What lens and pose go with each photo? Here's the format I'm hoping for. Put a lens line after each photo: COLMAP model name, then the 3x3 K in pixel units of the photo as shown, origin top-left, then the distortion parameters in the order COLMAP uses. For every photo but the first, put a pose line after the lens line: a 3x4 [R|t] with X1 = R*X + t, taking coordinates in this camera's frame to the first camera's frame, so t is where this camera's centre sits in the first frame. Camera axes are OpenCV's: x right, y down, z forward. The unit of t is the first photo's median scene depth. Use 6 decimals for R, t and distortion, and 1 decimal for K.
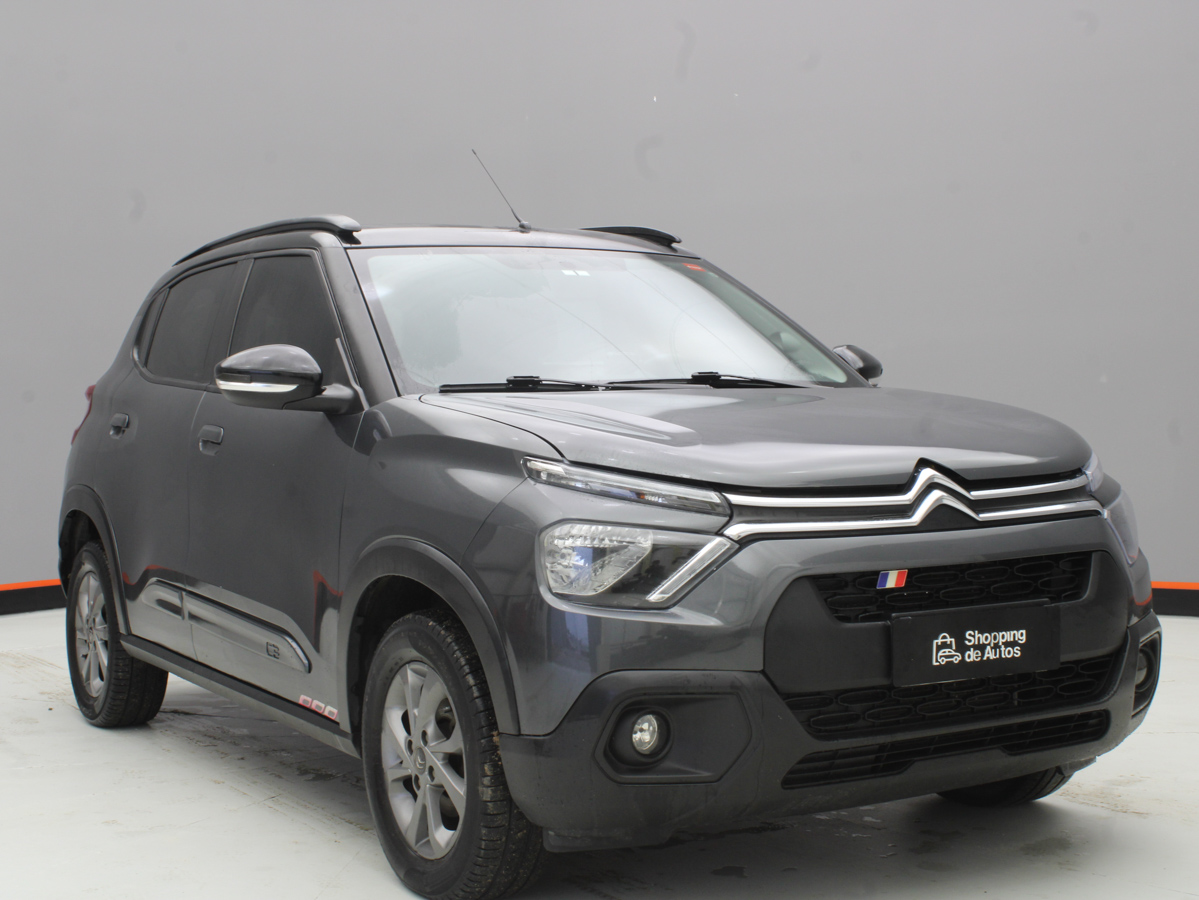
lens RADIAL K [[1920.1, 0, 599.5], [0, 1920.1, 450.0], [0, 0, 1]] dist [-0.228998, 0.067222]
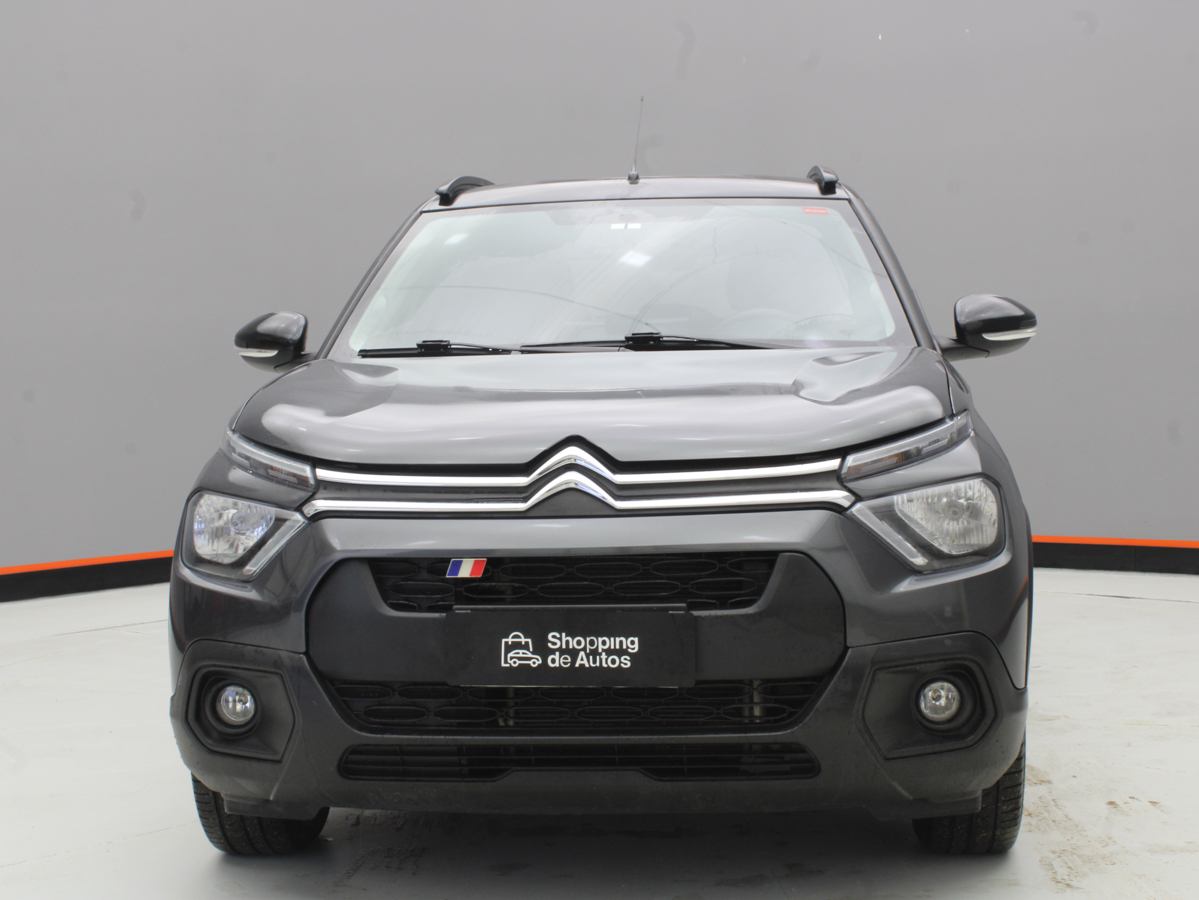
lens RADIAL K [[1951.4, 0, 599.5], [0, 1951.4, 450.0], [0, 0, 1]] dist [-0.113517, 0.103850]
pose [[0.808885, 0.028184, -0.587291, 0.741786], [-0.006709, 0.999228, 0.038712, -0.025352], [0.587928, -0.027374, 0.808450, 0.276257]]
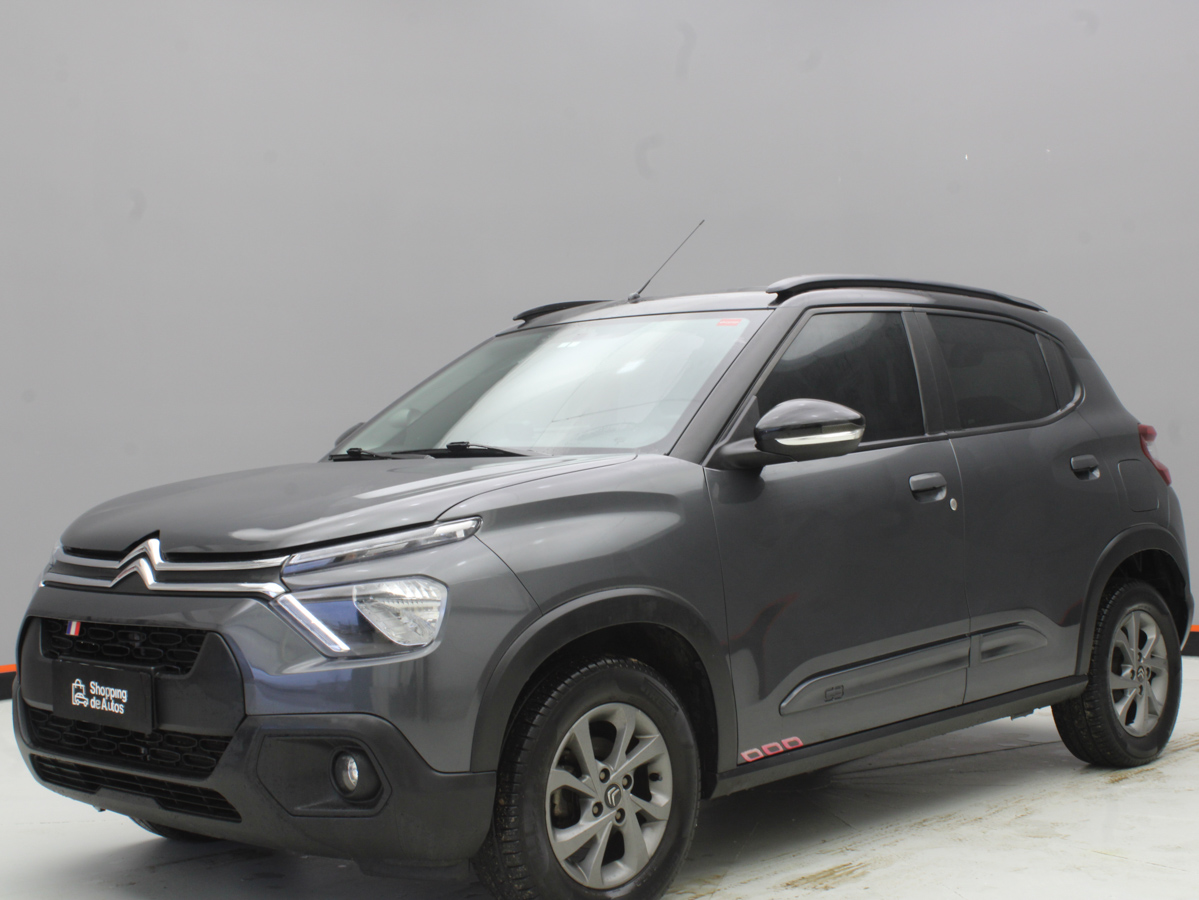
lens RADIAL K [[1818.0, 0, 599.5], [0, 1818.0, 450.0], [0, 0, 1]] dist [-0.070406, -0.049967]
pose [[0.264247, 0.006425, -0.964434, 1.328892], [-0.002909, 0.999979, 0.005865, -0.052783], [0.964451, 0.001256, 0.264260, 1.002198]]
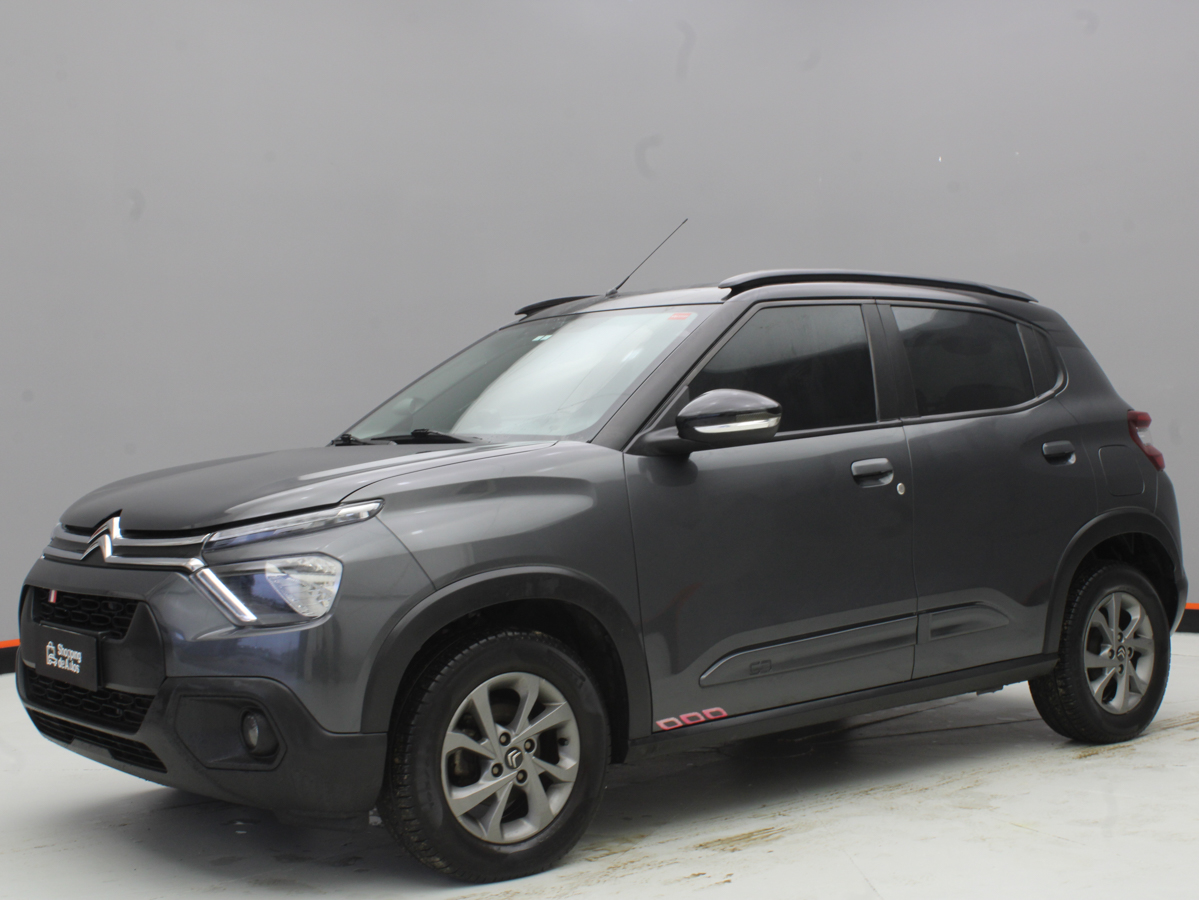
lens RADIAL K [[1722.3, 0, 599.5], [0, 1722.3, 450.0], [0, 0, 1]] dist [-0.095264, 0.076854]
pose [[0.135703, 0.018649, -0.990574, 1.389669], [-0.002692, 0.999826, 0.018454, -0.059402], [0.990746, 0.000162, 0.135730, 1.201493]]
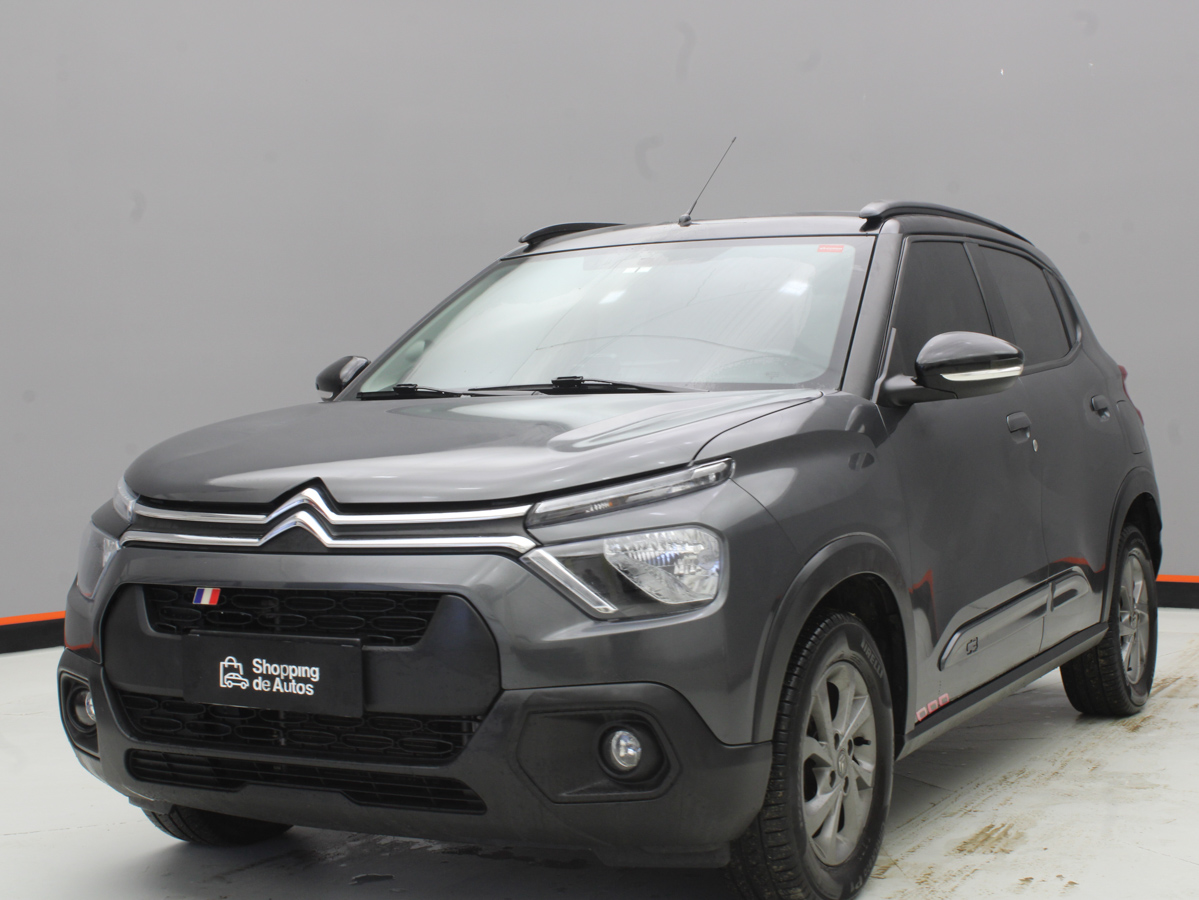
lens RADIAL K [[1951.4, 0, 599.5], [0, 1951.4, 450.0], [0, 0, 1]] dist [-0.113517, 0.103850]
pose [[0.501018, 0.028285, -0.864974, 1.130985], [-0.005051, 0.999544, 0.029760, -0.041301], [0.865422, -0.010542, 0.500933, 0.652711]]
